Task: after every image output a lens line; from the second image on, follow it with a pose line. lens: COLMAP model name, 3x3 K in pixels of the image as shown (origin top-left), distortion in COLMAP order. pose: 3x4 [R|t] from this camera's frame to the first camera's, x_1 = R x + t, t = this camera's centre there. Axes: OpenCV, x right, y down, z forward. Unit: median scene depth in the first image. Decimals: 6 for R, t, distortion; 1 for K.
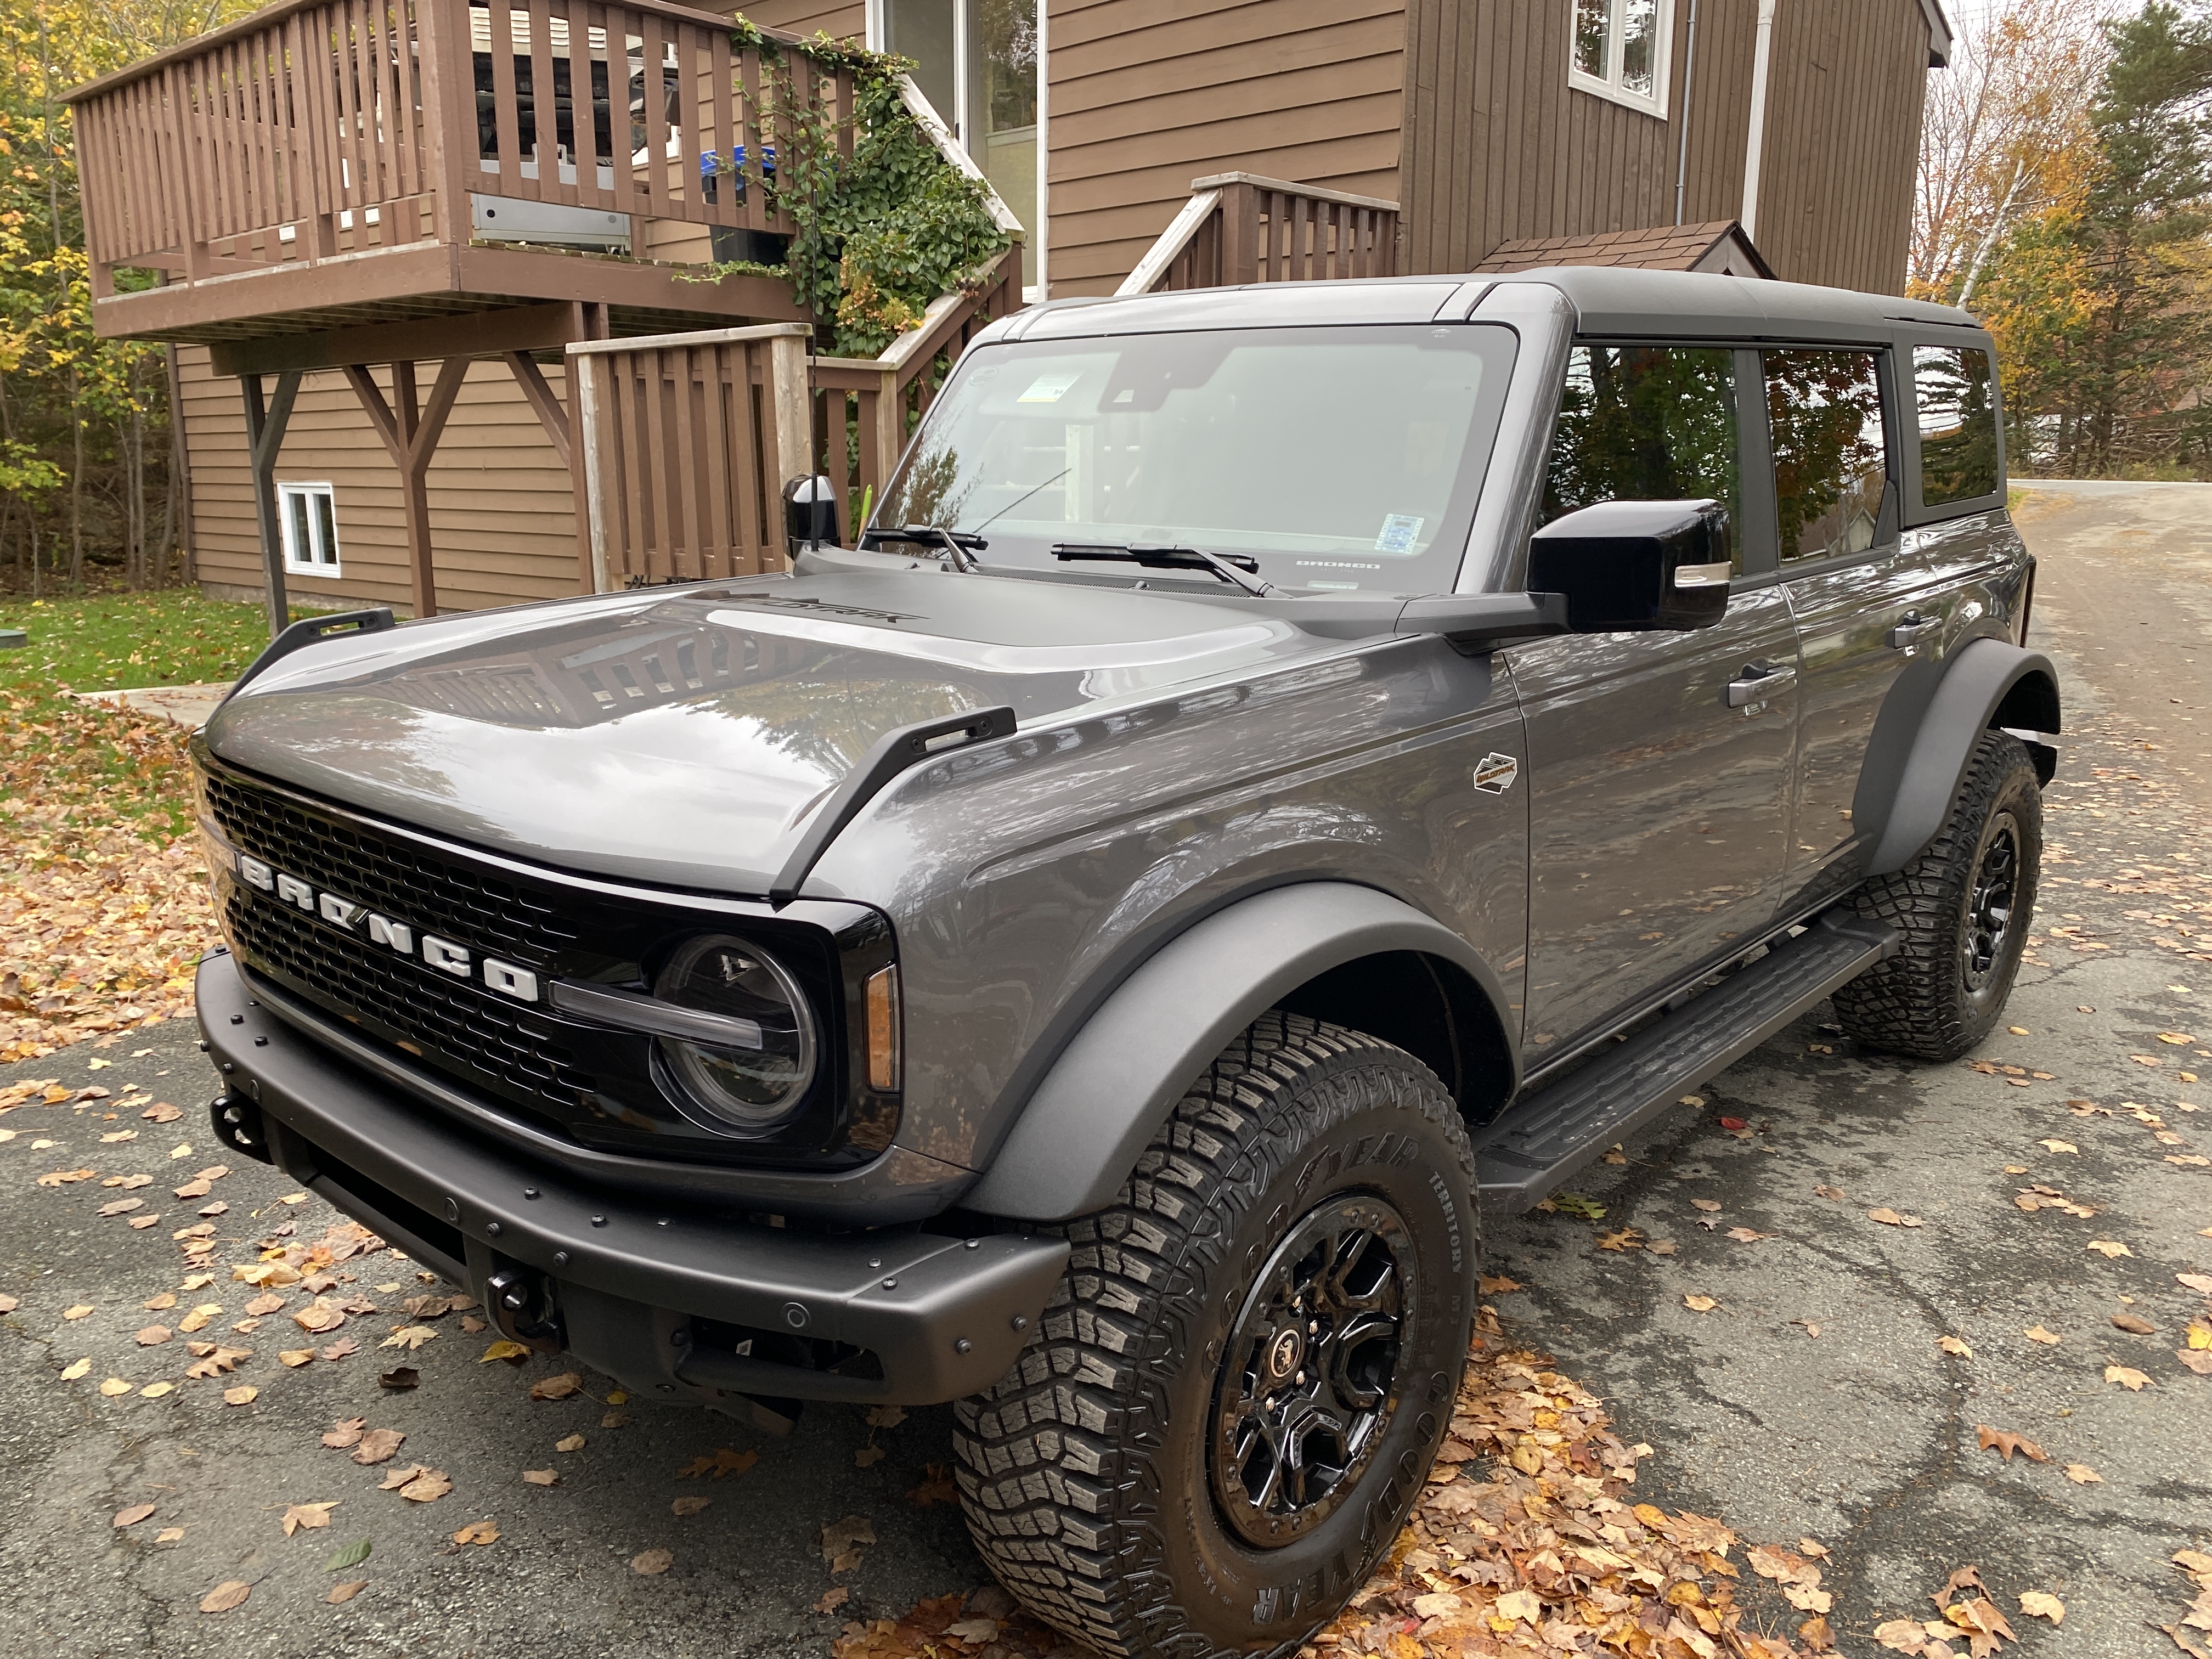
lens RADIAL K [[1656.3, 0, 1108.7], [0, 1656.3, 832.7], [0, 0, 1]] dist [0.013121, -0.000573]
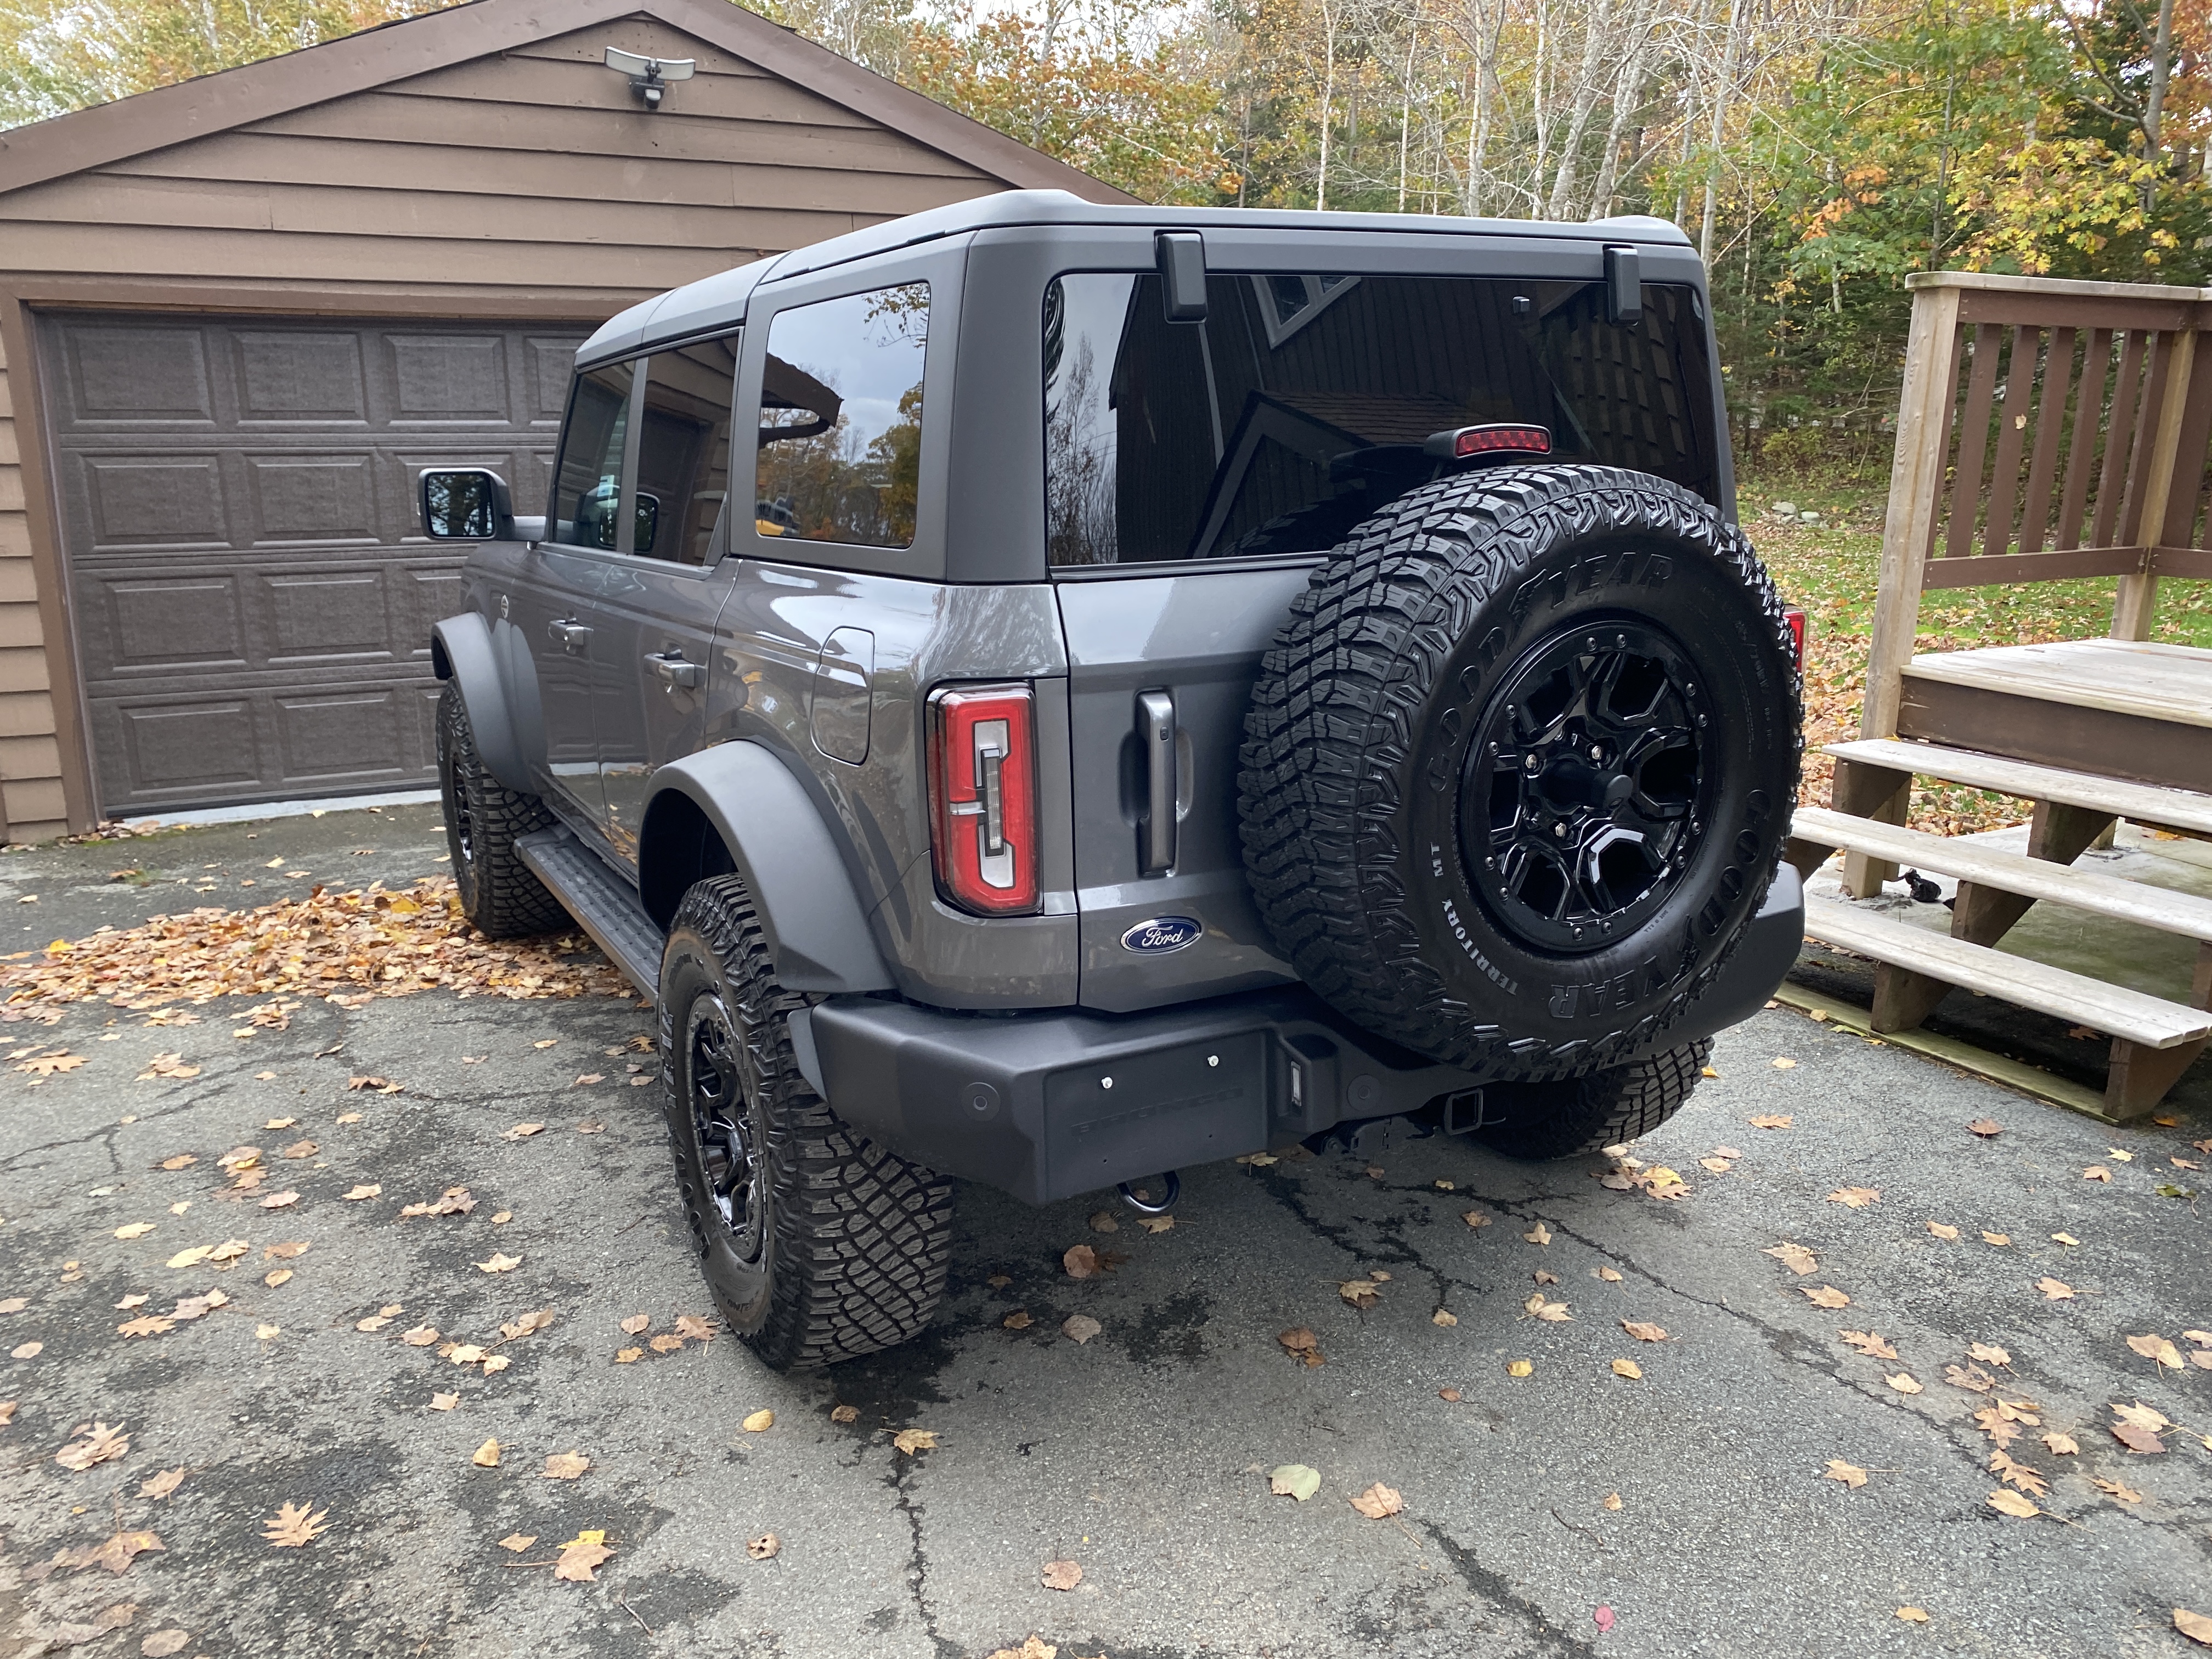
lens RADIAL K [[1656.3, 0, 1105.0], [0, 1656.3, 832.0], [0, 0, 1]] dist [0.013121, -0.000573]
pose [[-0.317927, 0.243583, -0.916291, 1.335920], [-0.201606, 0.926965, 0.316372, -0.394920], [0.926433, 0.285313, -0.245599, 1.590684]]
